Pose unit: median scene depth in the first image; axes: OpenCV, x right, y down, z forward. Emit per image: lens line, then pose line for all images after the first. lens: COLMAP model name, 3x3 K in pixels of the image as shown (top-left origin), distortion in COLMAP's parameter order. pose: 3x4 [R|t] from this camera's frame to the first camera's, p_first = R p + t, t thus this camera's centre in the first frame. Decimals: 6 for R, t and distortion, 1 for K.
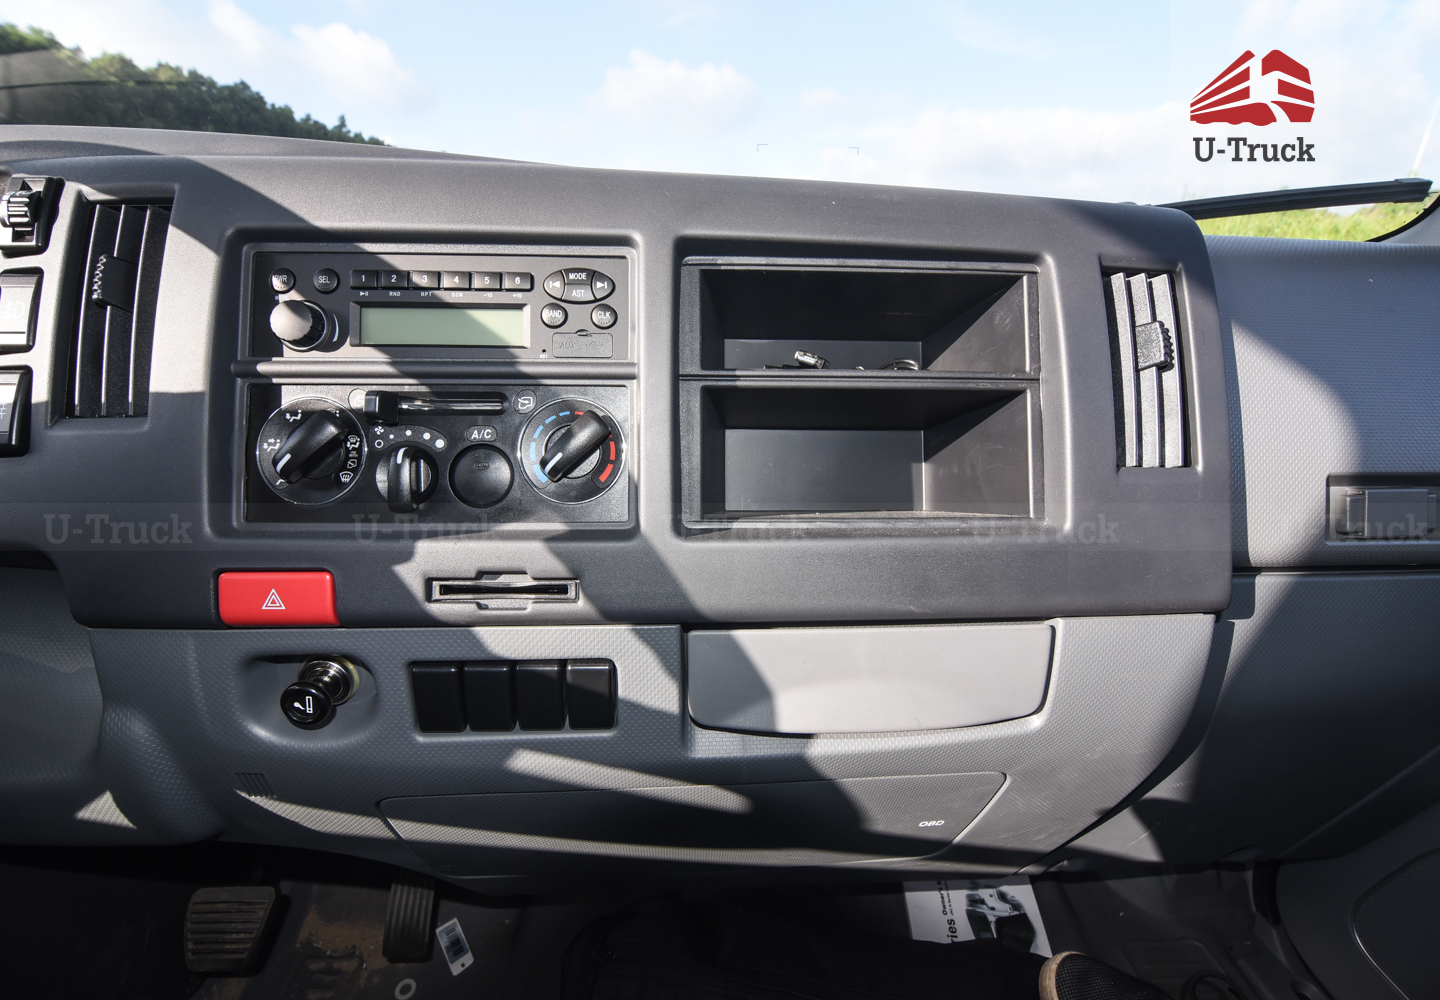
lens RADIAL K [[660.4, 0, 720.2], [0, 660.4, 498.7], [0, 0, 1]] dist [-0.012769, -0.007475]
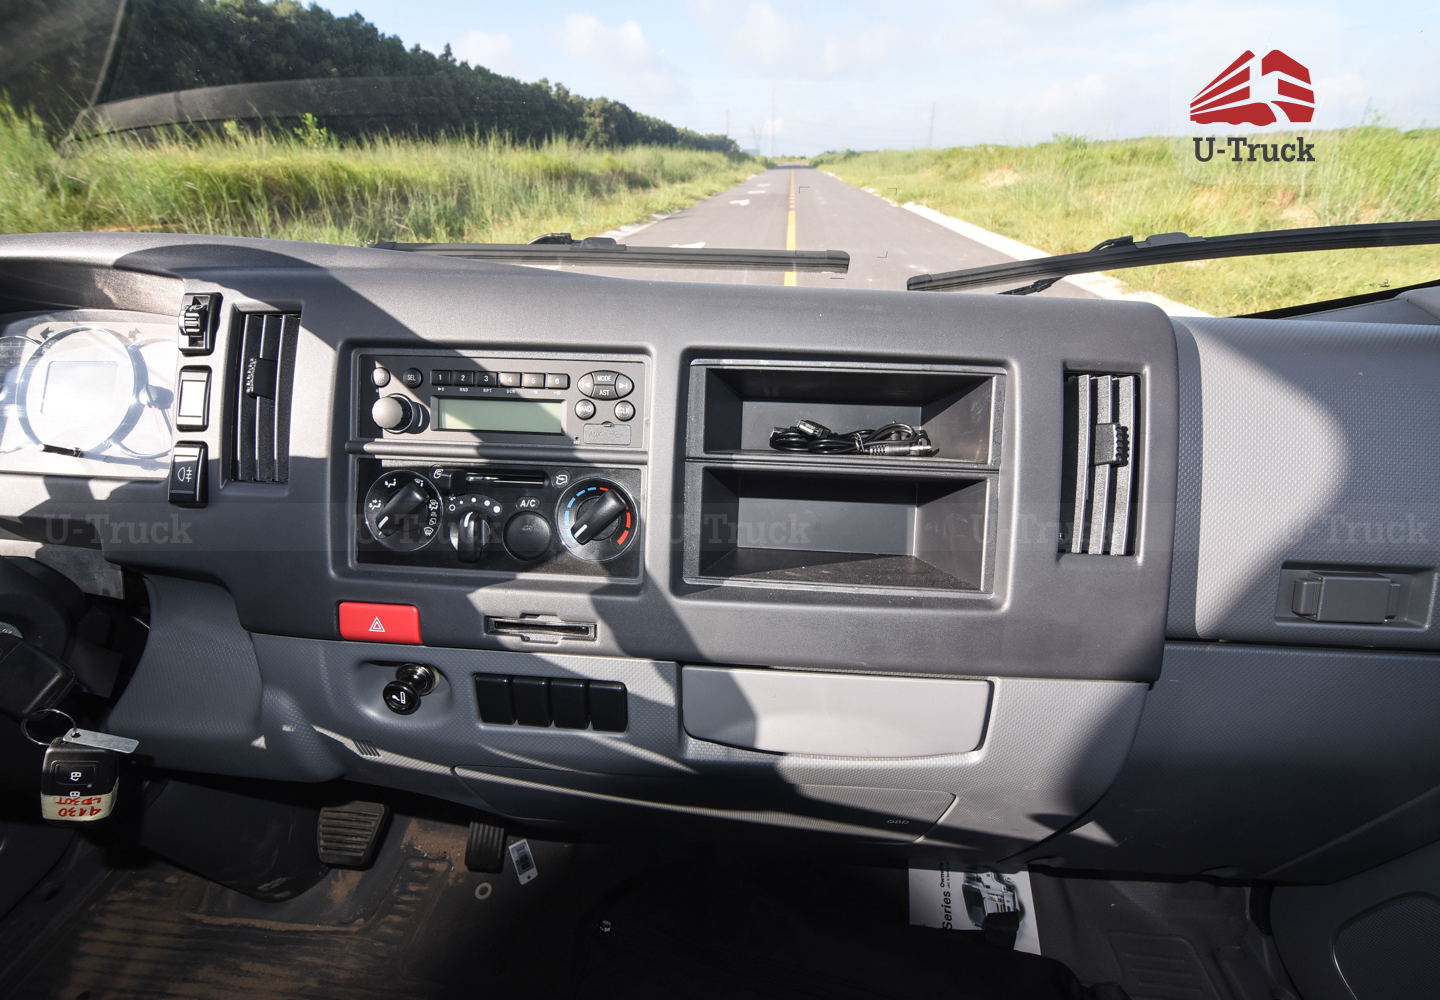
lens RADIAL K [[661.2, 0, 719.9], [0, 661.2, 500.3], [0, 0, 1]] dist [-0.007536, -0.010378]
pose [[0.990127, 0.050605, -0.130716, 0.173533], [-0.038358, 0.994779, 0.094567, -0.239227], [0.134820, -0.088620, 0.986899, -0.213232]]
